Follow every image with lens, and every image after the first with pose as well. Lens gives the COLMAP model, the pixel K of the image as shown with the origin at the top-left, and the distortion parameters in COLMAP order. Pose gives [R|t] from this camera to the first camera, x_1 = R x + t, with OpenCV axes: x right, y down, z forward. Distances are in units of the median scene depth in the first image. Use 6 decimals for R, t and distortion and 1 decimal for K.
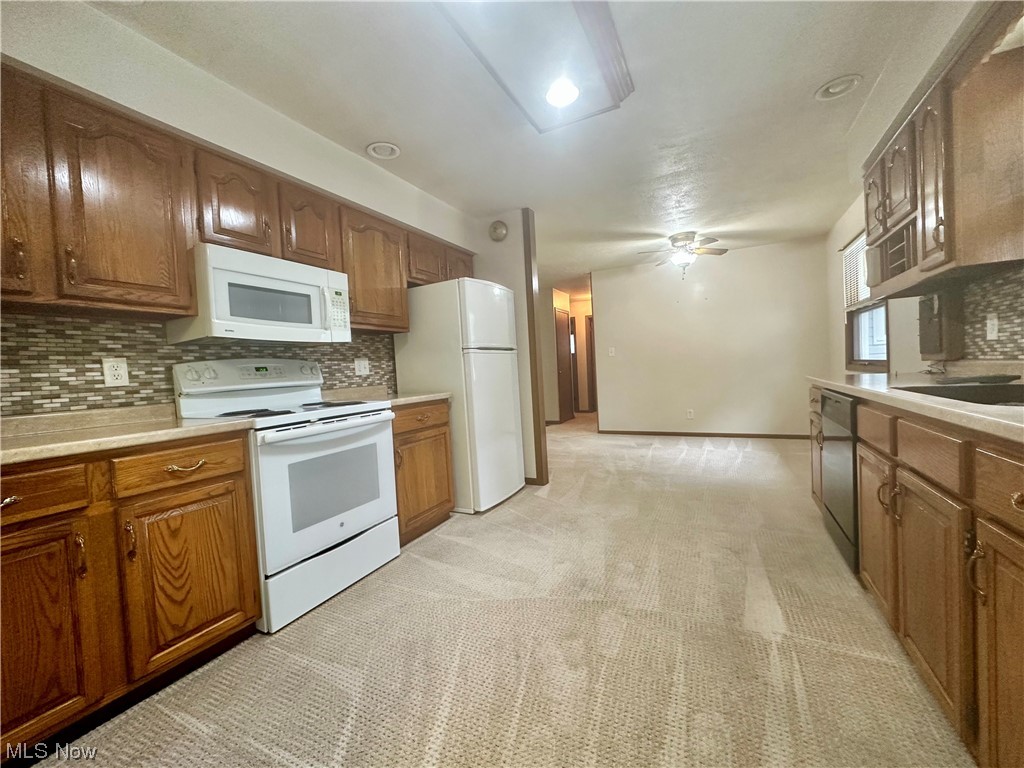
lens RADIAL K [[405.8, 0, 509.2], [0, 405.8, 384.0], [0, 0, 1]] dist [-0.003979, 0.000634]
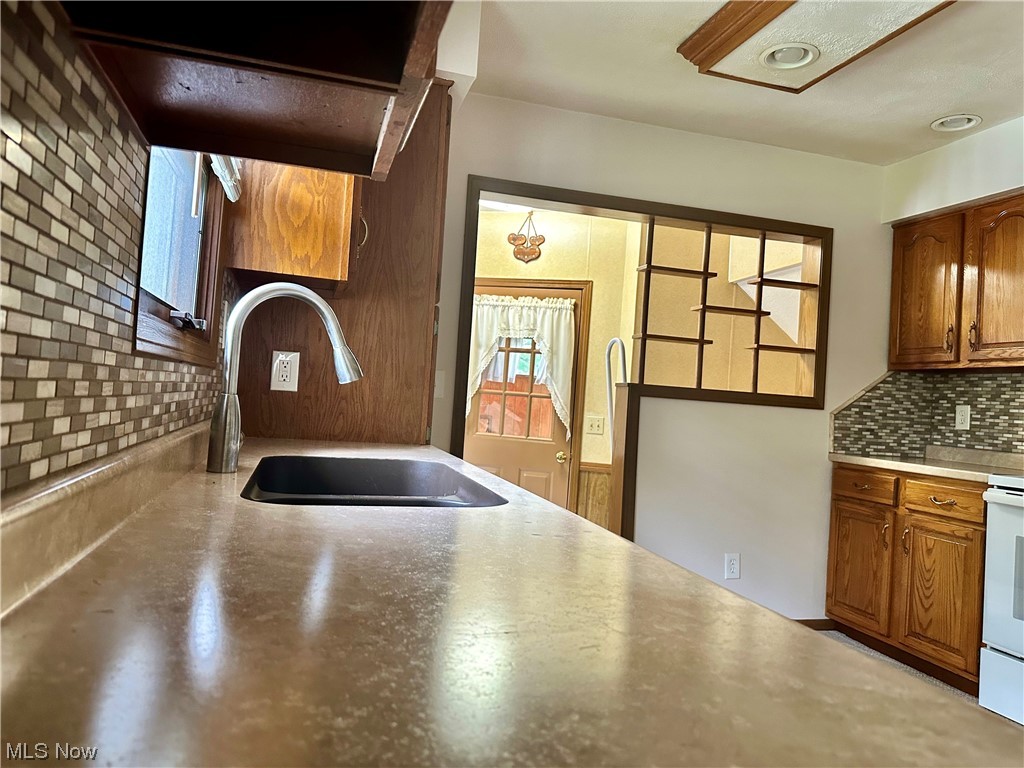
lens RADIAL K [[724.5, 0, 512.8], [0, 724.5, 380.3], [0, 0, 1]] dist [0.027973, -0.001504]
pose [[-0.730817, -0.012469, -0.682460, 1.318098], [-0.050712, 0.998062, 0.036070, -0.134429], [0.680687, 0.060970, -0.730032, 1.410177]]
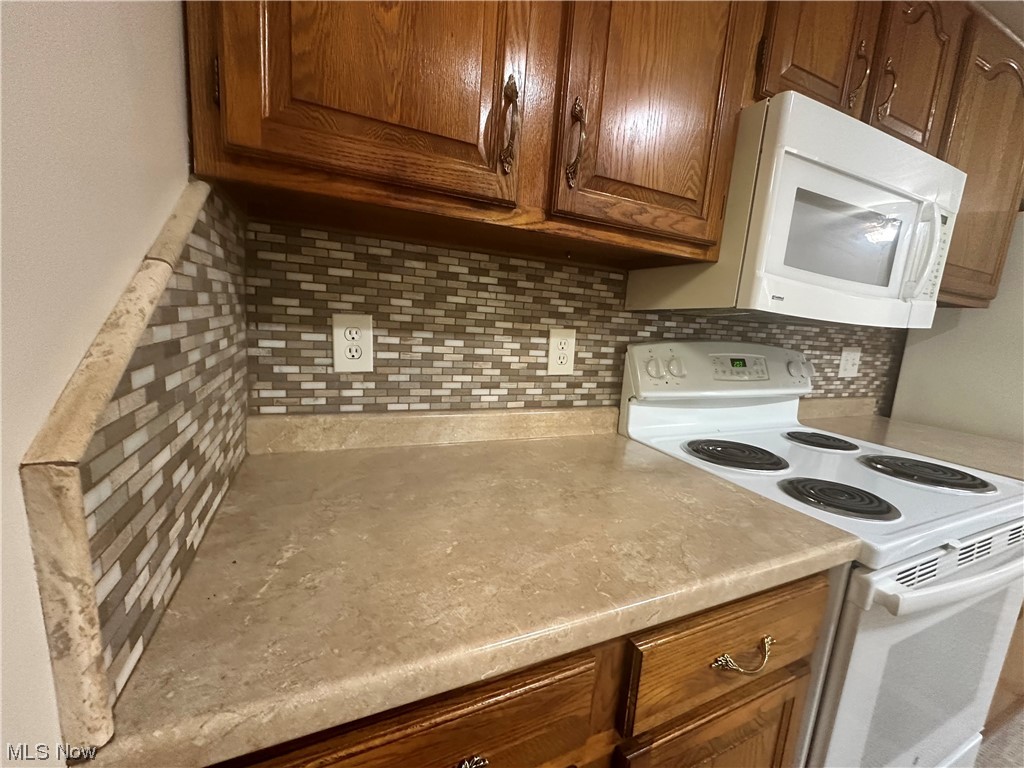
lens RADIAL K [[405.8, 0, 514.3], [0, 405.8, 383.4], [0, 0, 1]] dist [-0.003979, 0.000634]
pose [[0.779438, 0.205285, -0.591891, -0.658846], [-0.133711, 0.977531, 0.162958, -0.074598], [0.612044, -0.047874, 0.789373, 0.468750]]
